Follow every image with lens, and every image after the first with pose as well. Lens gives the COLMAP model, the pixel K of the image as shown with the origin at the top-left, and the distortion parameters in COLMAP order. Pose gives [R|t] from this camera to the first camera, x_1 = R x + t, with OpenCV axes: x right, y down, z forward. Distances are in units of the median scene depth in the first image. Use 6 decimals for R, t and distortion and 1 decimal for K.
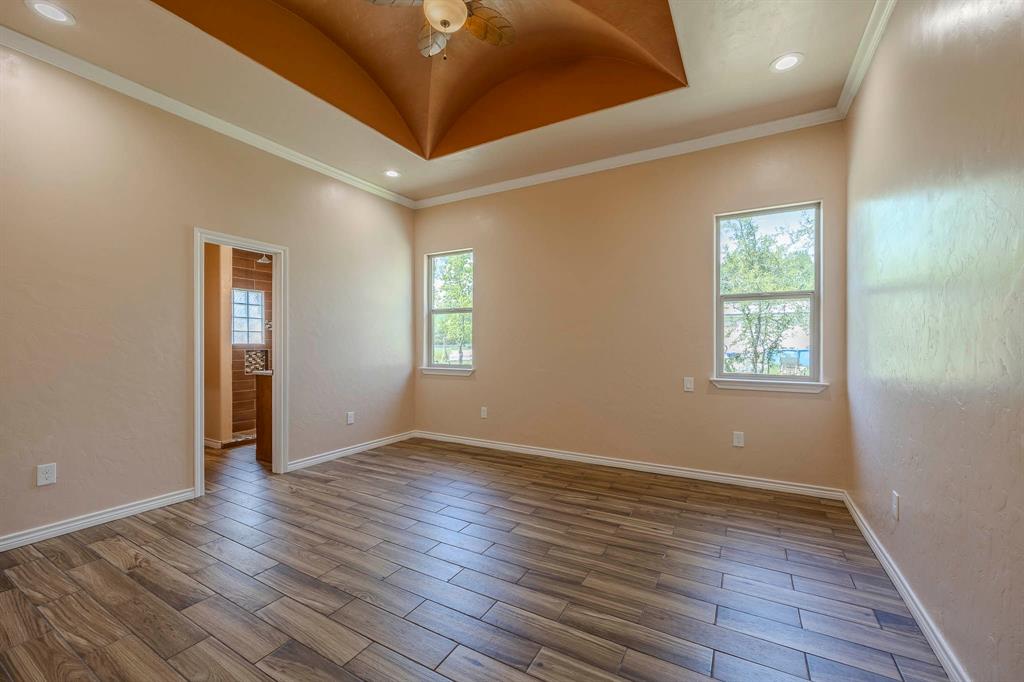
lens RADIAL K [[412.2, 0, 514.3], [0, 412.2, 341.1], [0, 0, 1]] dist [-0.002622, 0.000476]
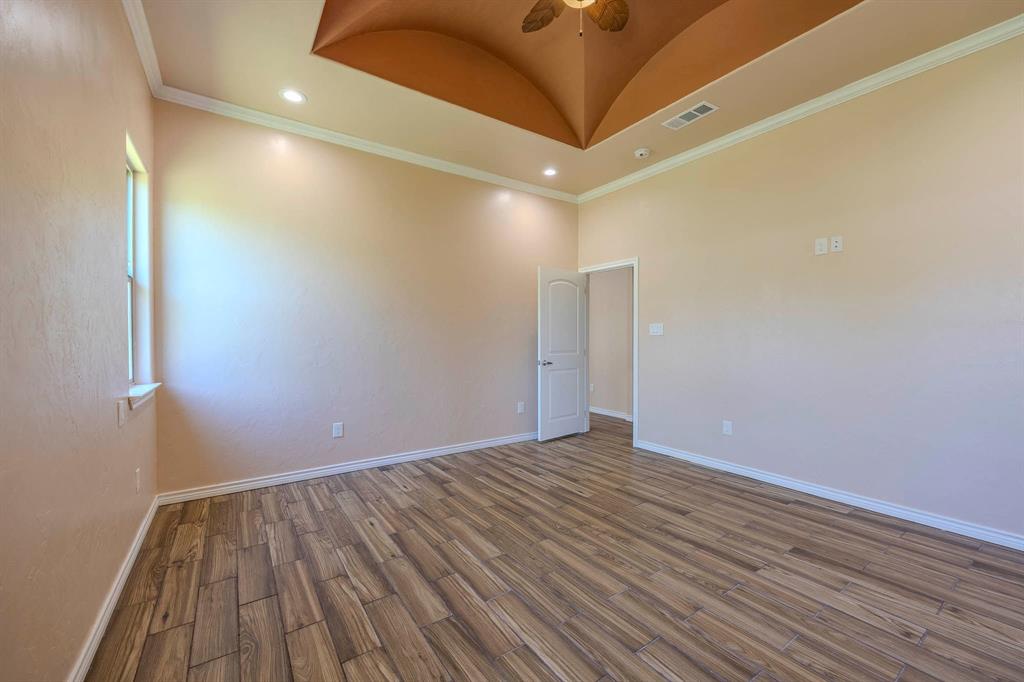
lens RADIAL K [[412.2, 0, 515.7], [0, 412.2, 338.2], [0, 0, 1]] dist [-0.002622, 0.000476]
pose [[-0.903678, -0.000162, 0.428213, -0.368595], [-0.001335, 0.999996, -0.002439, 0.006834], [-0.428211, -0.002776, -0.903675, 1.617340]]
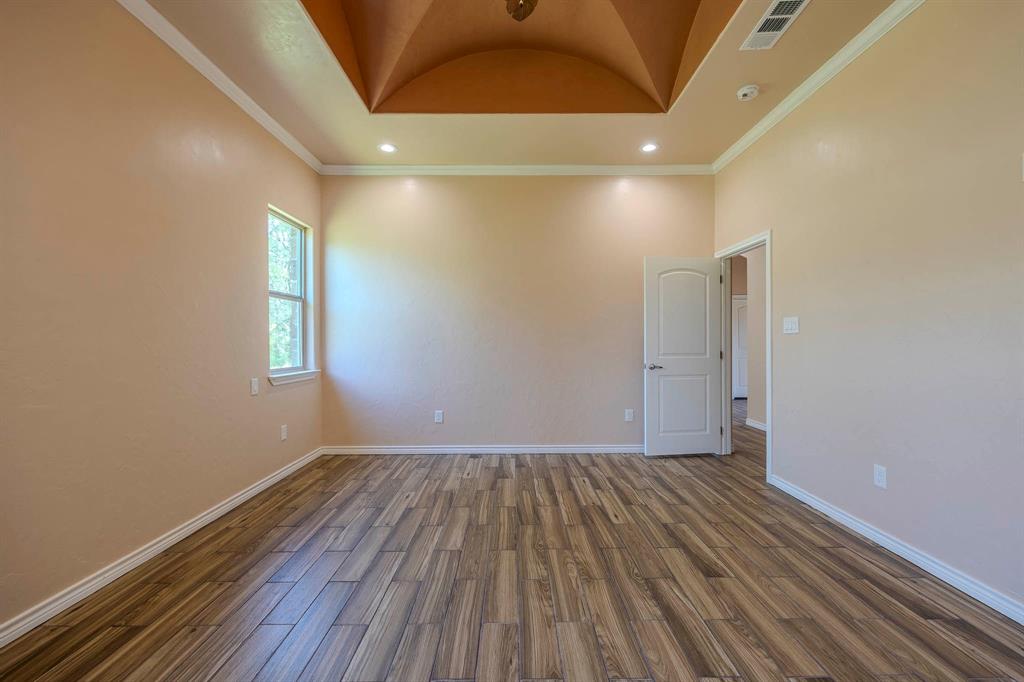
lens RADIAL K [[412.2, 0, 514.9], [0, 412.2, 338.1], [0, 0, 1]] dist [-0.002622, 0.000476]
pose [[-0.499949, 0.005335, 0.866038, -0.763330], [0.000541, 0.999983, -0.005848, 0.010227], [-0.866055, -0.002455, -0.499943, 1.219506]]
